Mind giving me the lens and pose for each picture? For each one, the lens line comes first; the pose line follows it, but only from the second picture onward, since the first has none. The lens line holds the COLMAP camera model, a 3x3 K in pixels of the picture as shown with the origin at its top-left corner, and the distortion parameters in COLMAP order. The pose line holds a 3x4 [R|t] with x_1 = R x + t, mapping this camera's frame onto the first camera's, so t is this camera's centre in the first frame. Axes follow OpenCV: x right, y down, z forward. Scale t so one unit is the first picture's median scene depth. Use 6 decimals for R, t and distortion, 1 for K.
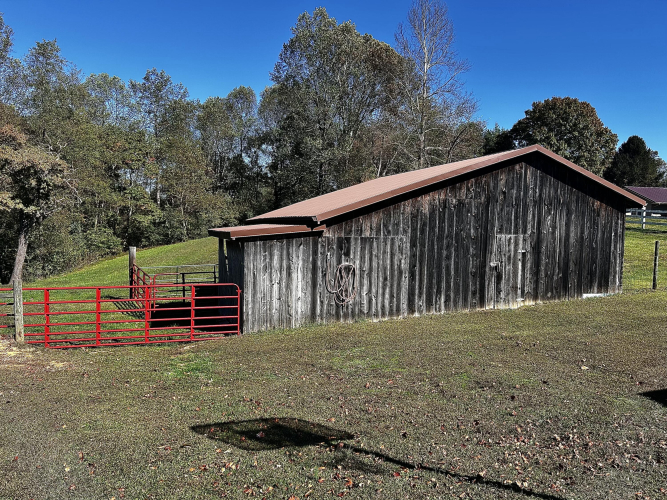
lens RADIAL K [[494.9, 0, 333.5], [0, 494.9, 250.0], [0, 0, 1]] dist [0.090827, 0.000201]
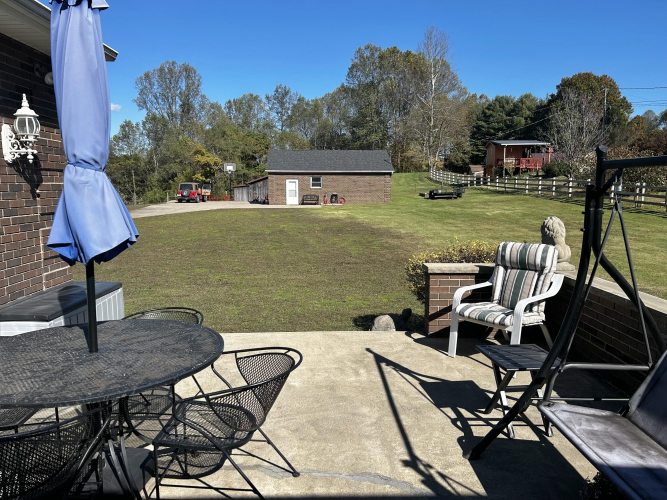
lens RADIAL K [[494.9, 0, 333.5], [0, 494.9, 250.0], [0, 0, 1]] dist [0.090827, 0.000201]
pose [[0.947886, 0.018495, -0.318072, 0.317867], [0.007200, 0.996815, 0.079420, 0.029172], [0.318528, -0.077571, 0.944734, -0.466248]]
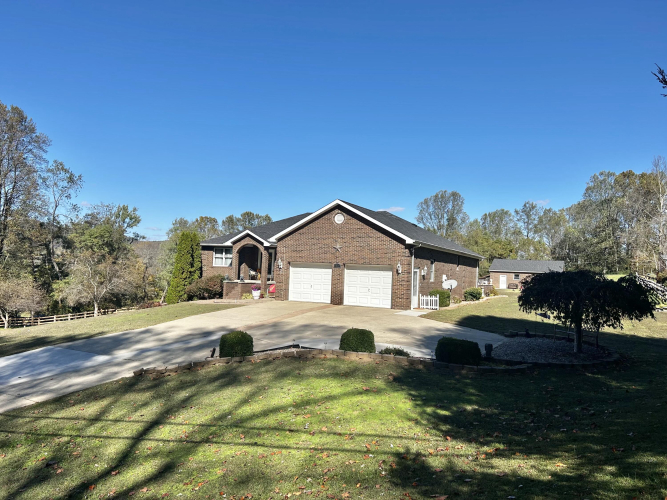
lens RADIAL K [[494.9, 0, 333.5], [0, 494.9, 250.0], [0, 0, 1]] dist [0.090827, 0.000201]
pose [[0.675282, -0.035618, -0.736699, 0.584368], [-0.054164, 0.993741, -0.097695, 0.058703], [0.735568, 0.105874, 0.669126, -0.858161]]
